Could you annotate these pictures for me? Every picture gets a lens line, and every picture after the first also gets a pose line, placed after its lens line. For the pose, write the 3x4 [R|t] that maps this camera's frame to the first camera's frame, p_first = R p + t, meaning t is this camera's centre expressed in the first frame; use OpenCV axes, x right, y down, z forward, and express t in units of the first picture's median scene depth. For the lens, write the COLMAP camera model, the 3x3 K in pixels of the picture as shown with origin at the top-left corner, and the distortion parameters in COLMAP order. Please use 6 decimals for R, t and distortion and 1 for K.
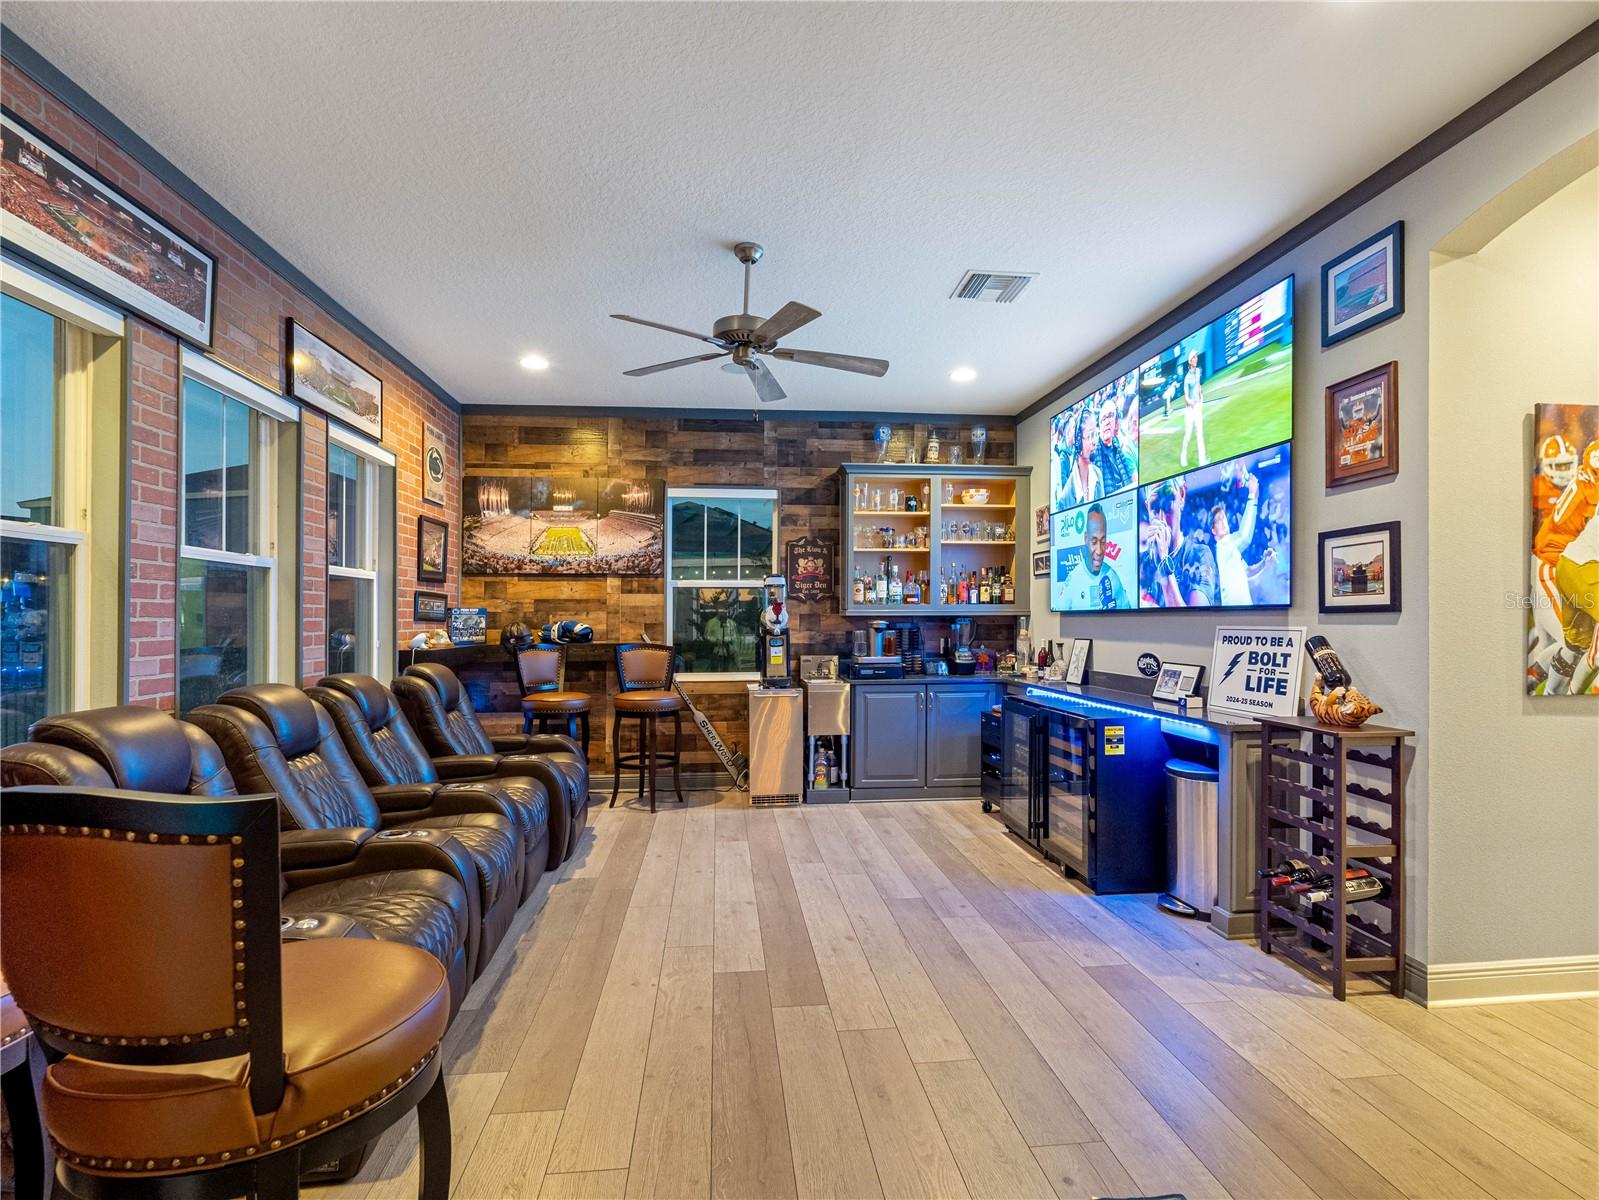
lens RADIAL K [[805.8, 0, 798.0], [0, 805.8, 606.0], [0, 0, 1]] dist [-0.001387, -0.000547]
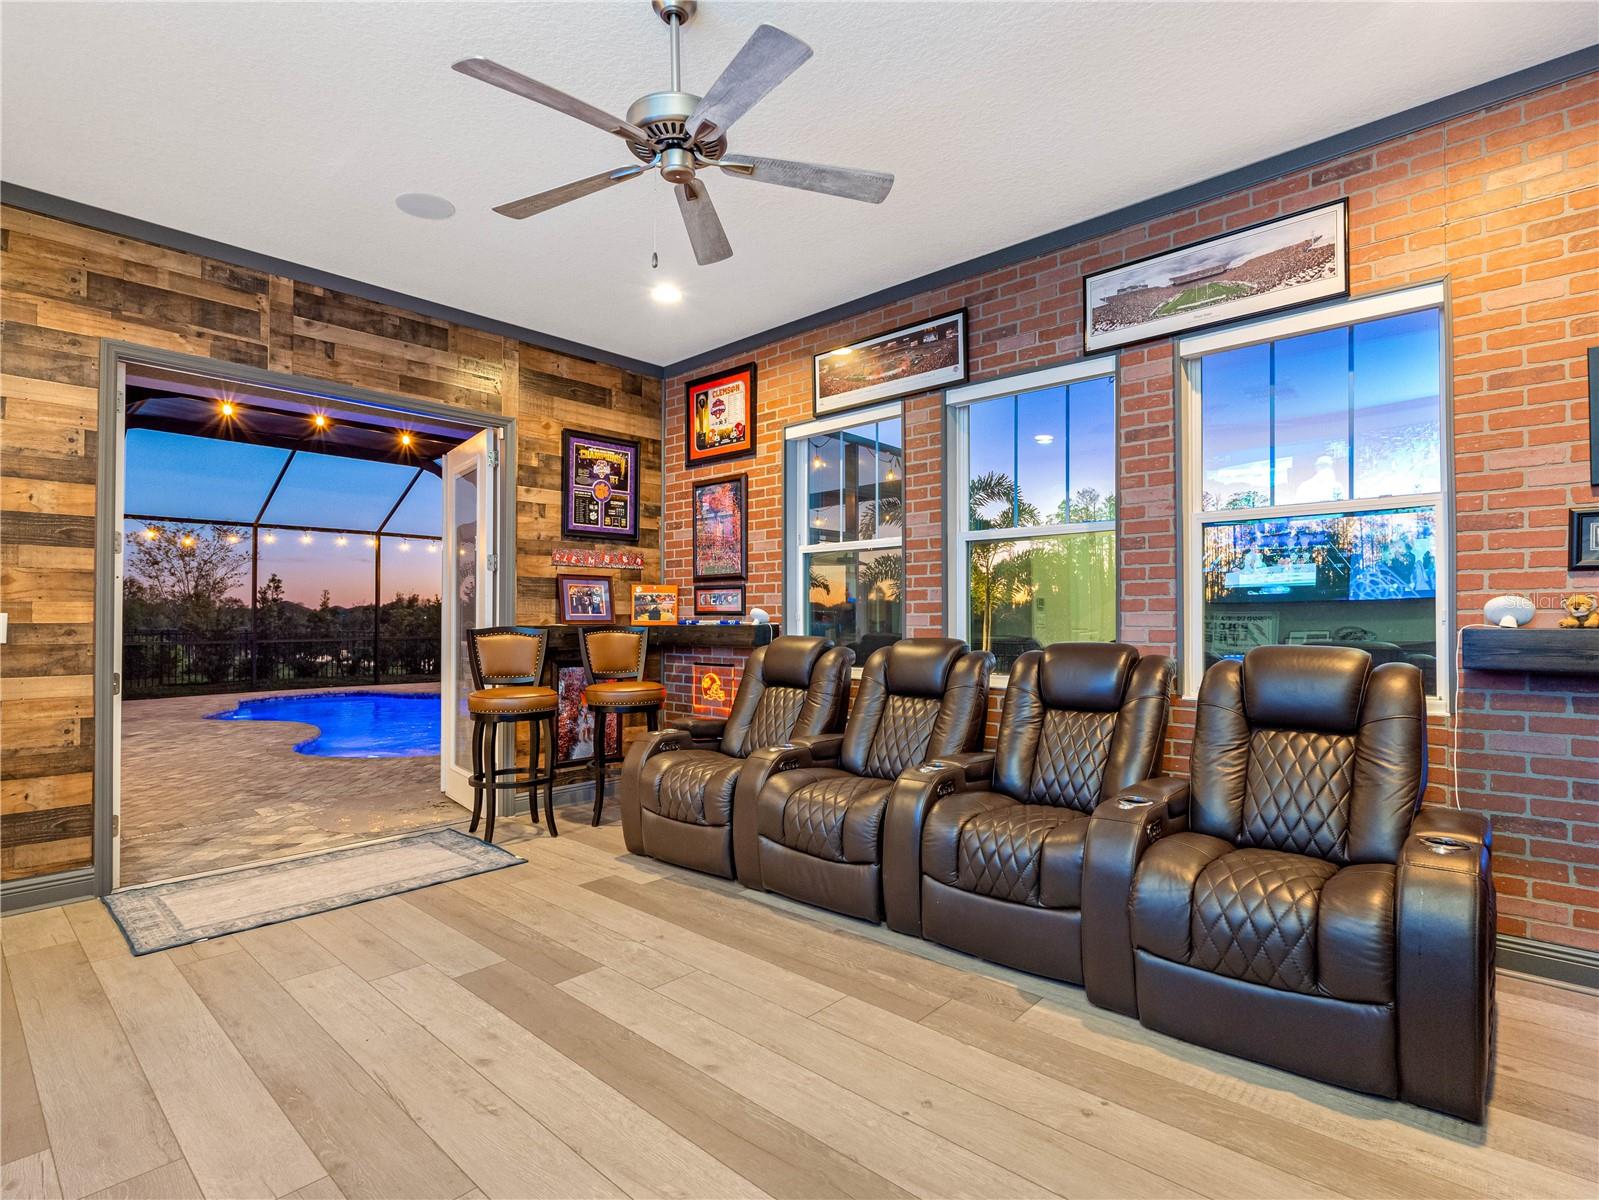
lens RADIAL K [[801.2, 0, 798.1], [0, 801.2, 588.1], [0, 0, 1]] dist [-0.001765, -0.000168]
pose [[-0.745147, -0.017324, -0.666676, 0.294245], [0.016954, 0.998847, -0.044906, 0.063768], [0.666685, -0.044765, -0.743994, 1.577322]]
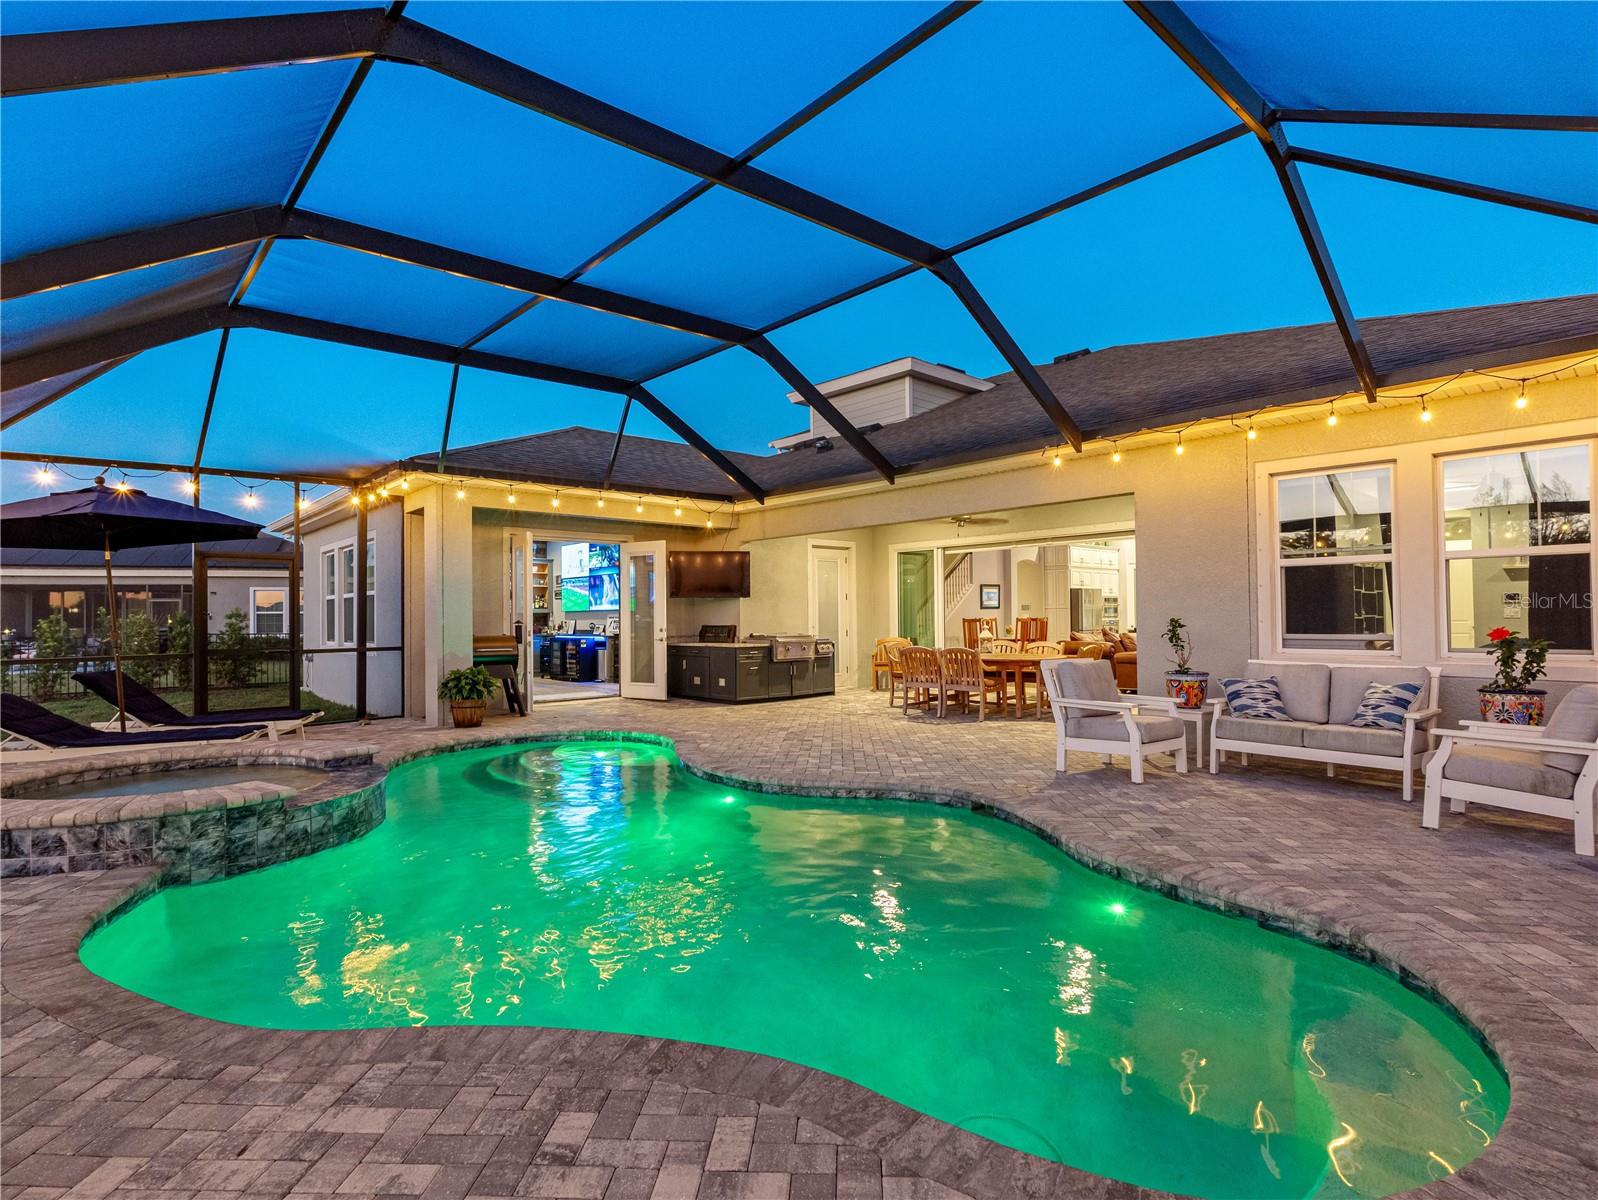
lens RADIAL K [[802.6, 0, 834.3], [0, 802.6, 622.7], [0, 0, 1]] dist [-0.000443, -0.000222]
pose [[0.780626, -0.008171, 0.624945, -1.230344], [-0.000407, 0.999908, 0.013581, 0.013339], [-0.624998, -0.010856, 0.780551, -3.171327]]
